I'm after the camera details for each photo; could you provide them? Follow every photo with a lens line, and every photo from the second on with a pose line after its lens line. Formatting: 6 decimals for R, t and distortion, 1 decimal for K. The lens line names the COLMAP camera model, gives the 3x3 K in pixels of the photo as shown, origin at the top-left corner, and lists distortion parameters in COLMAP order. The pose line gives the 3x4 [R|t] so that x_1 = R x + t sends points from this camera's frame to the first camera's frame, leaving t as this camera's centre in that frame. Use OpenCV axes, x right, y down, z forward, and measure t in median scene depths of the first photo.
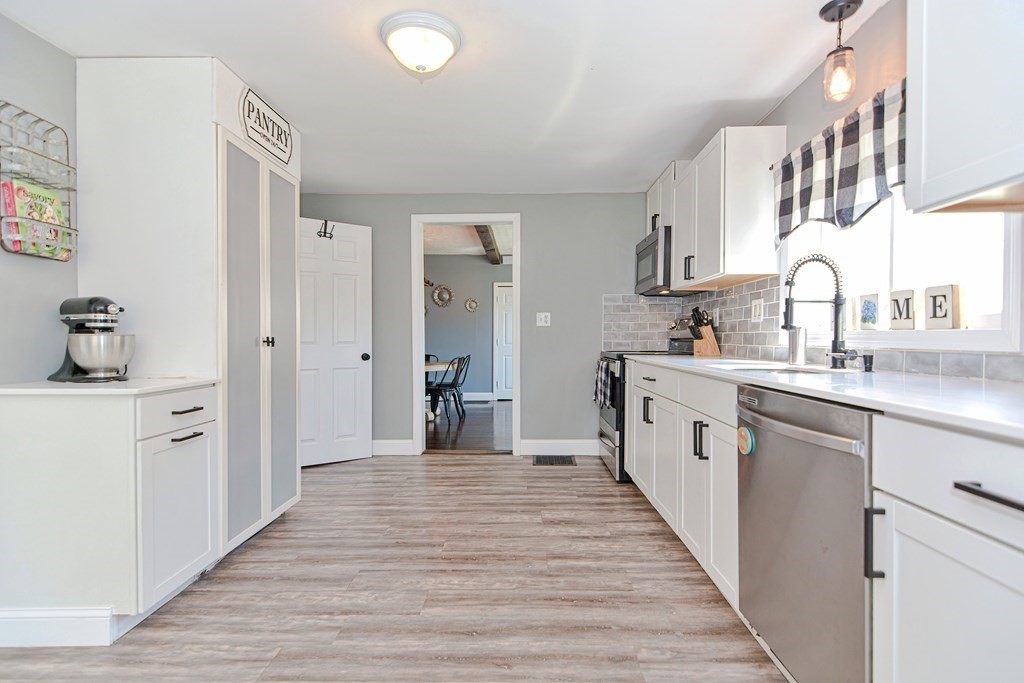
lens RADIAL K [[510.0, 0, 516.2], [0, 510.0, 347.0], [0, 0, 1]] dist [0.024388, -0.017600]
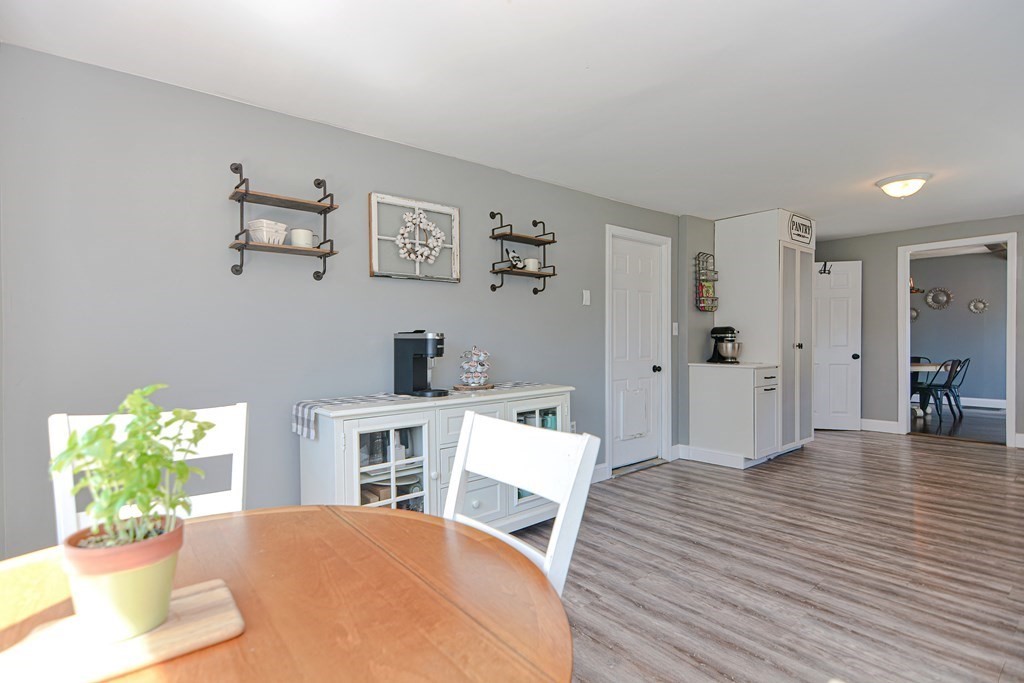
lens RADIAL K [[510.0, 0, 516.2], [0, 510.0, 347.0], [0, 0, 1]] dist [0.024388, -0.017600]
pose [[0.661818, 0.003519, -0.749657, 0.210811], [-0.006710, 0.999977, -0.001230, 0.002611], [0.749635, 0.005844, 0.661826, -0.927757]]
